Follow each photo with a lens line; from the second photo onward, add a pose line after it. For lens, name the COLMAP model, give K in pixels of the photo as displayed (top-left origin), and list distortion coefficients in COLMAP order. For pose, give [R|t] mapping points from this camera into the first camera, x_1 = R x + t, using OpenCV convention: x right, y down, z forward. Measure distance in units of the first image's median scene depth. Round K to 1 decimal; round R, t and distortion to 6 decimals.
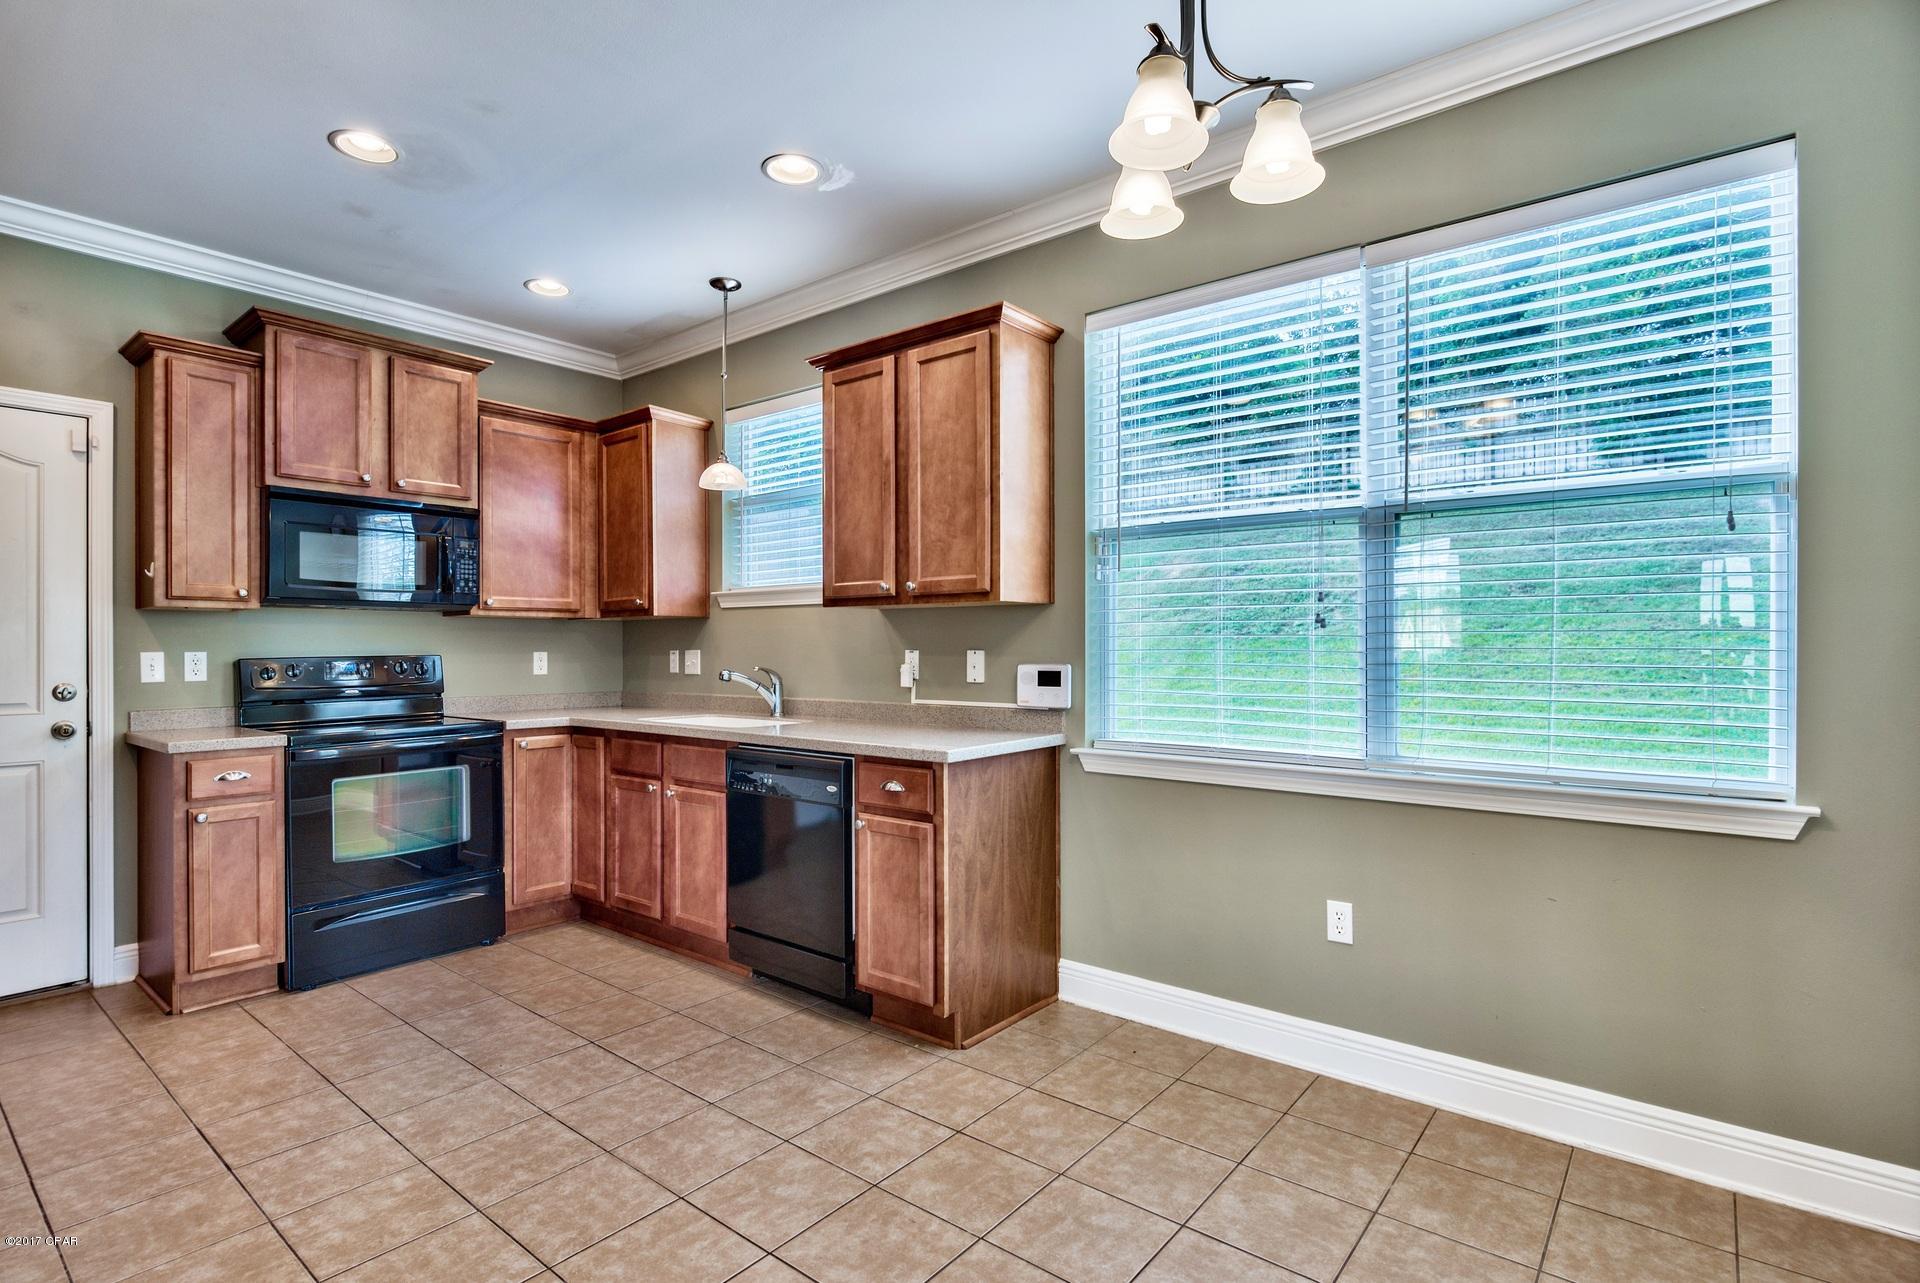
lens RADIAL K [[937.5, 0, 938.8], [0, 937.5, 641.3], [0, 0, 1]] dist [-0.002703, -0.000622]
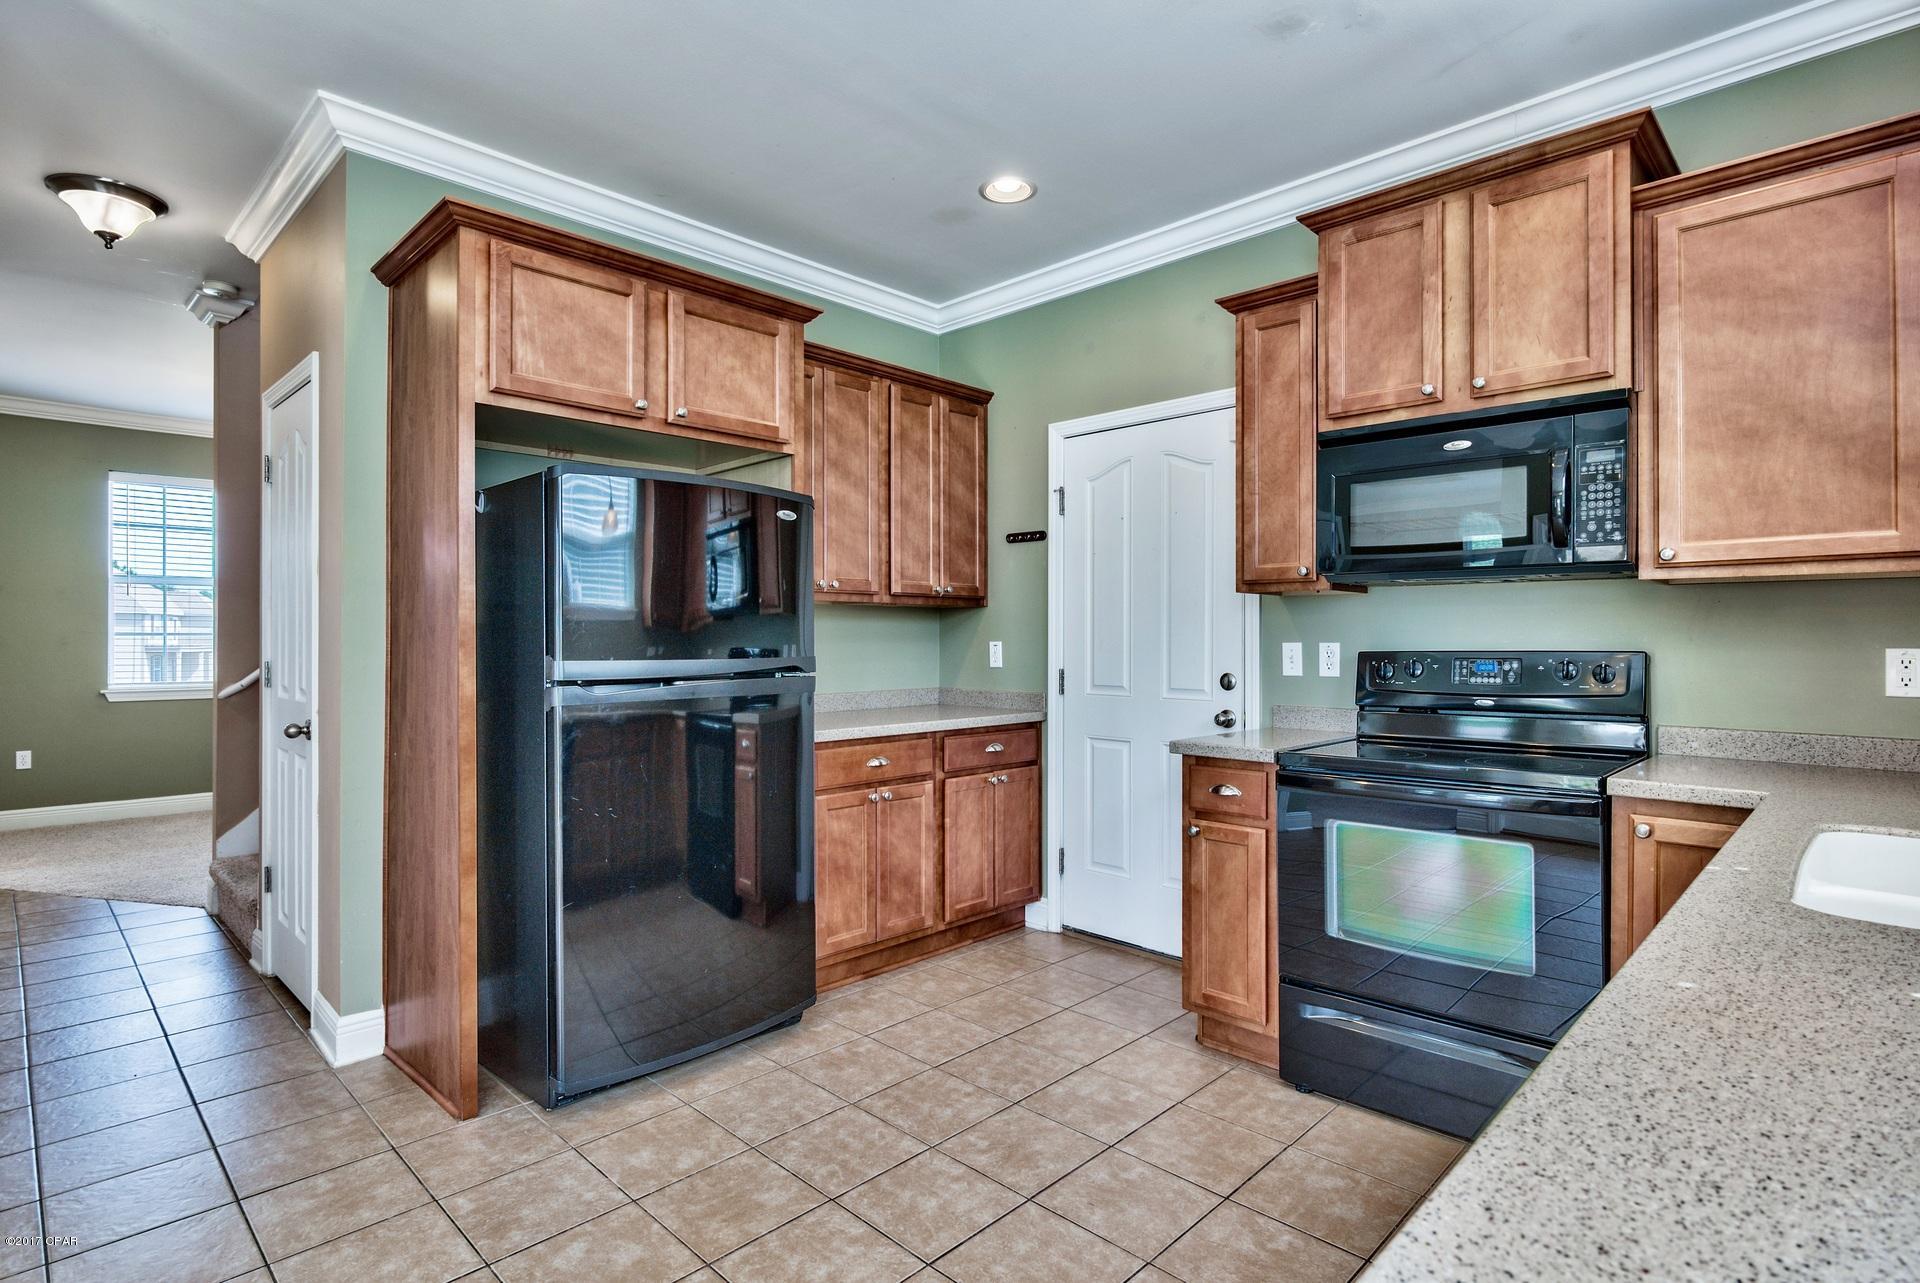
lens RADIAL K [[959.4, 0, 963.8], [0, 959.4, 629.6], [0, 0, 1]] dist [-0.002179, -0.000247]
pose [[-0.077471, -0.005092, -0.996982, 0.126462], [0.005258, 0.999971, -0.005516, 0.002811], [0.996981, -0.005670, -0.077442, 0.822783]]
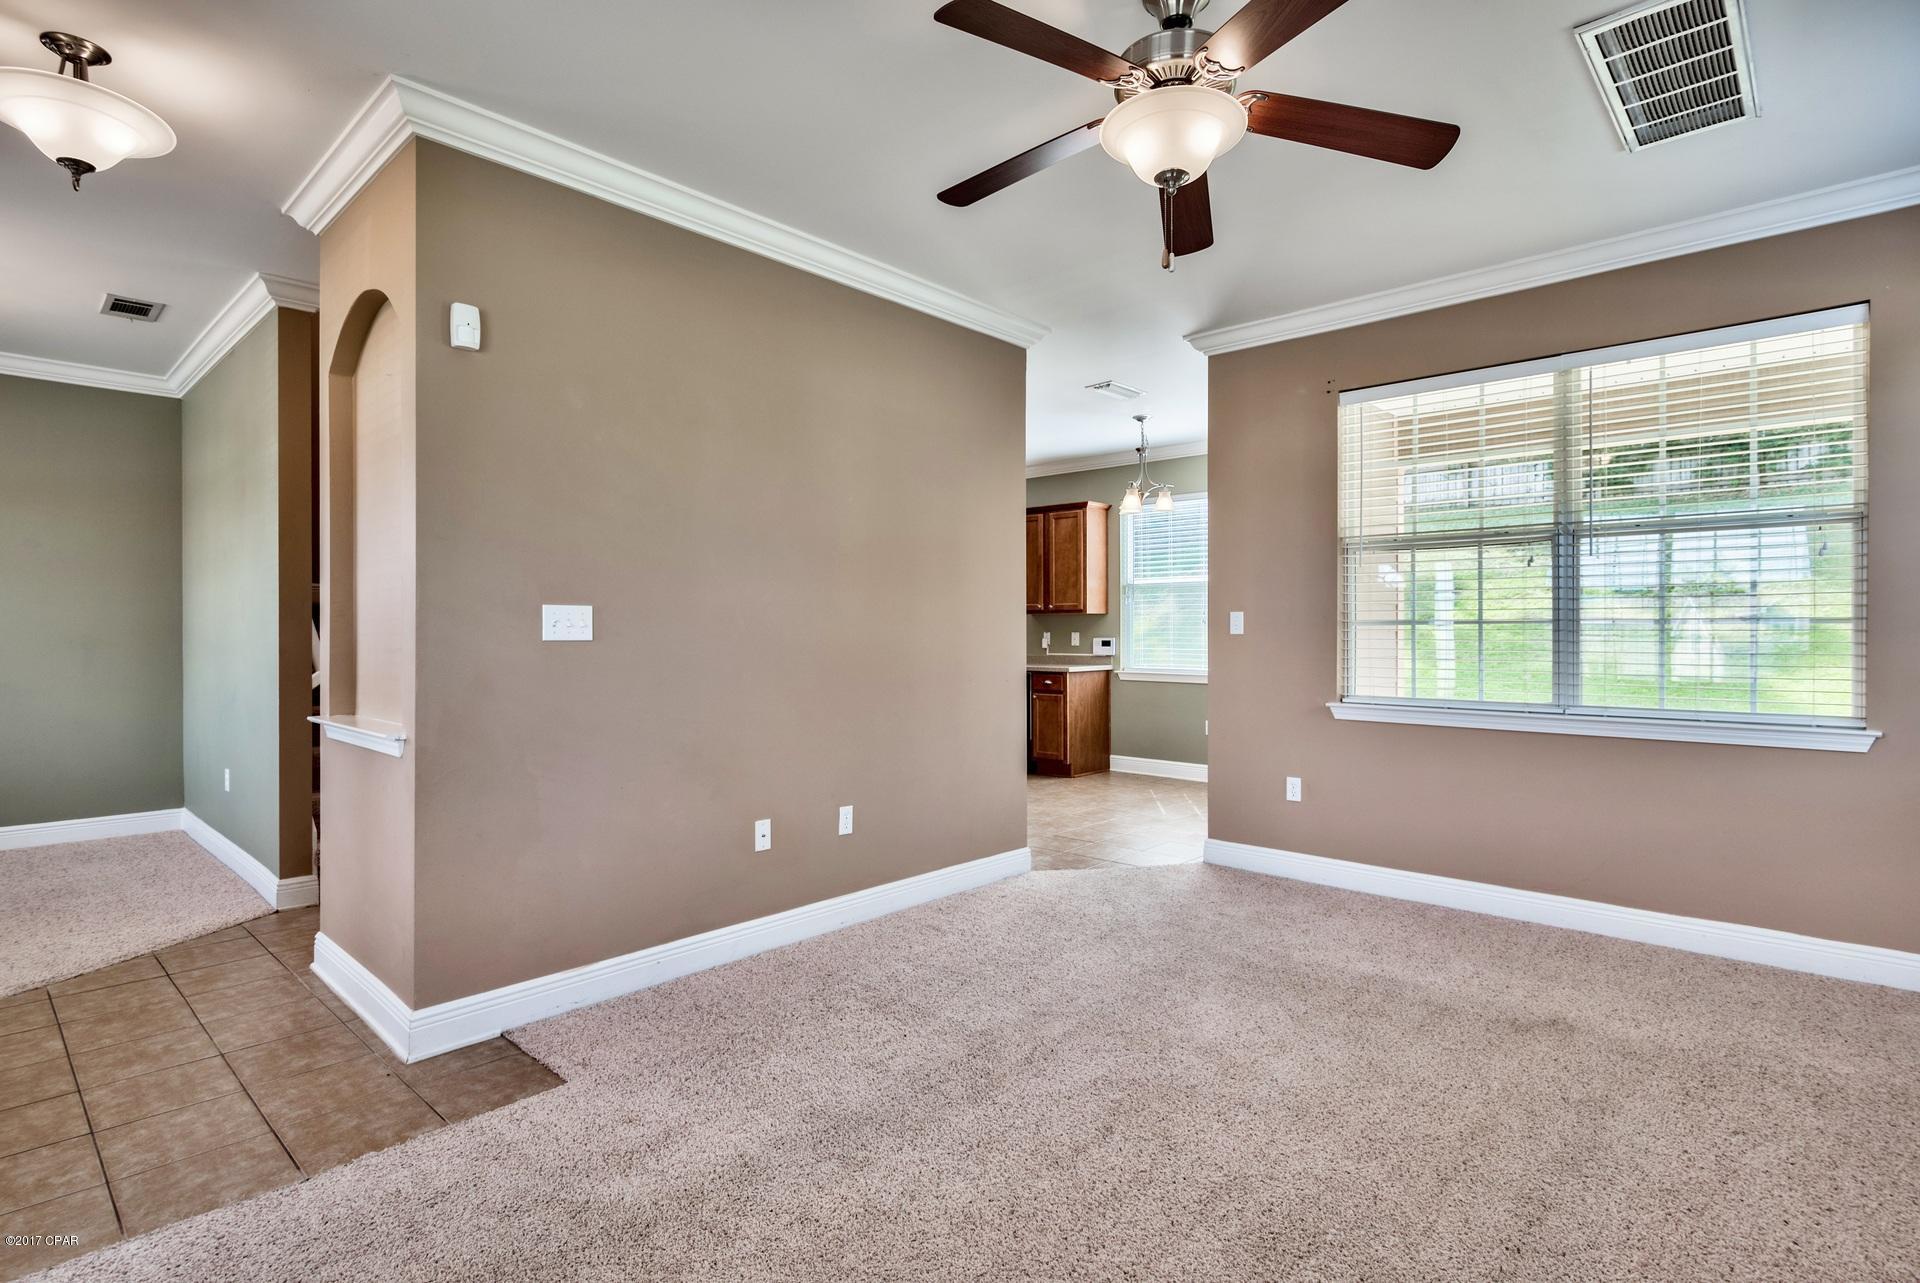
lens RADIAL K [[937.5, 0, 938.8], [0, 937.5, 641.3], [0, 0, 1]] dist [-0.002703, -0.000622]
pose [[0.998046, -0.001202, -0.062477, -0.174081], [0.002092, 0.999897, 0.014175, -0.002776], [0.062454, -0.014278, 0.997946, -1.544321]]
